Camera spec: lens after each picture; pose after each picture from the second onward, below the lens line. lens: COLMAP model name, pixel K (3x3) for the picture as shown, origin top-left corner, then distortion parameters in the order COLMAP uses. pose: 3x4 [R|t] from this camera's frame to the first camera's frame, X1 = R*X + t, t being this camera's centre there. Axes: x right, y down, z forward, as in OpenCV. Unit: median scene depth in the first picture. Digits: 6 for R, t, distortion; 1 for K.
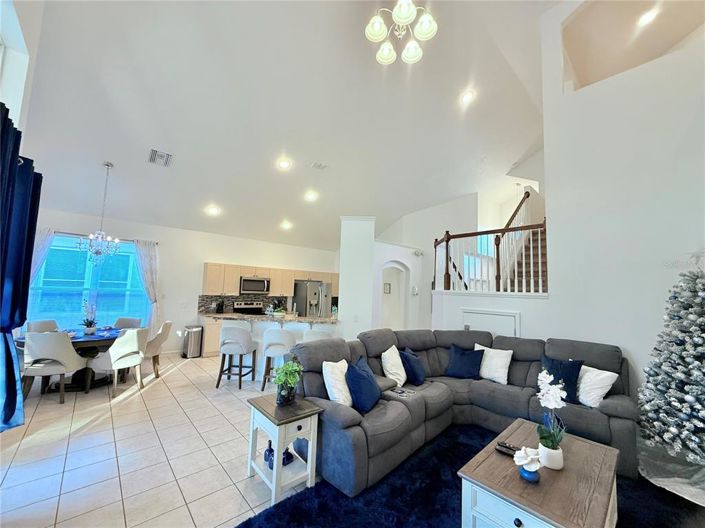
lens RADIAL K [[281.4, 0, 351.1], [0, 281.4, 264.1], [0, 0, 1]] dist [0.000303, -0.000223]
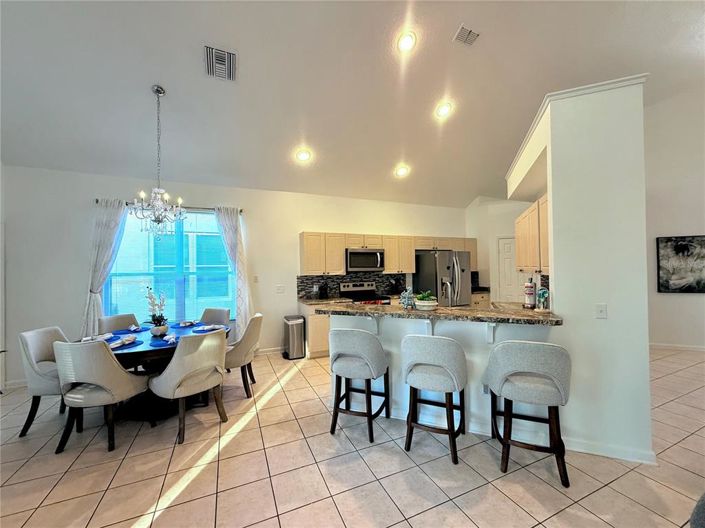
lens RADIAL K [[281.4, 0, 350.7], [0, 281.4, 263.2], [0, 0, 1]] dist [0.000303, -0.000223]
pose [[0.946396, -0.053130, -0.318609, -0.160140], [0.075686, 0.995395, 0.058832, 0.042760], [0.314016, -0.079793, 0.946059, 0.331559]]
